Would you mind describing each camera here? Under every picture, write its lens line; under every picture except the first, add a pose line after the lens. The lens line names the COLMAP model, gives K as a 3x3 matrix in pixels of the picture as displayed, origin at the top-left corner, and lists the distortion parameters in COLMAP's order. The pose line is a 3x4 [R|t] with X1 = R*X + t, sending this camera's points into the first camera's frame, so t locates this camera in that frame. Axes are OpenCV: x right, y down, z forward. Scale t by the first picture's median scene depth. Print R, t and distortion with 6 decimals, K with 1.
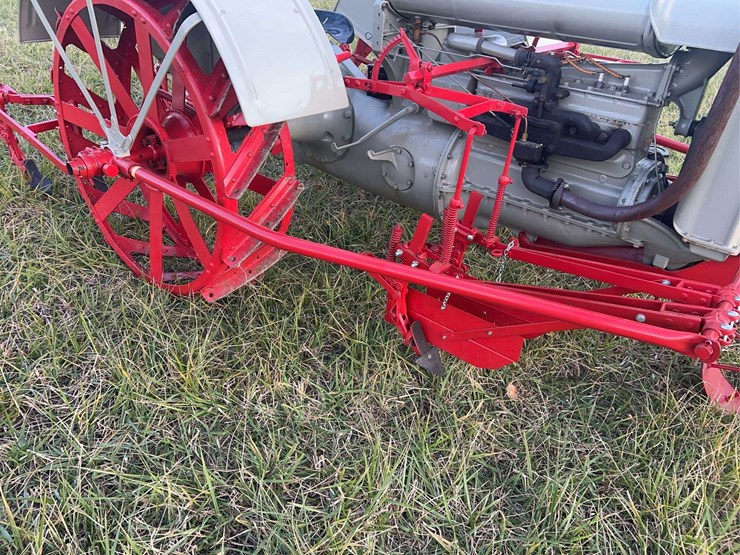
lens RADIAL K [[559.9, 0, 366.0], [0, 559.9, 278.5], [0, 0, 1]] dist [0.050839, -0.053041]
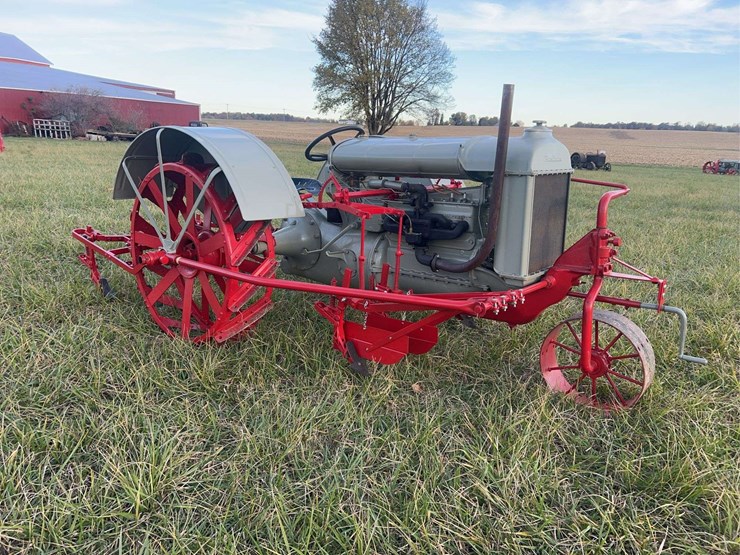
lens RADIAL K [[555.5, 0, 370.0], [0, 555.5, 277.5], [0, 0, 1]] dist [0.053596, -0.045266]
pose [[0.998794, -0.044085, -0.021599, 0.191138], [0.035060, 0.948528, -0.314747, 0.404298], [0.034362, 0.313610, 0.948930, -0.537549]]
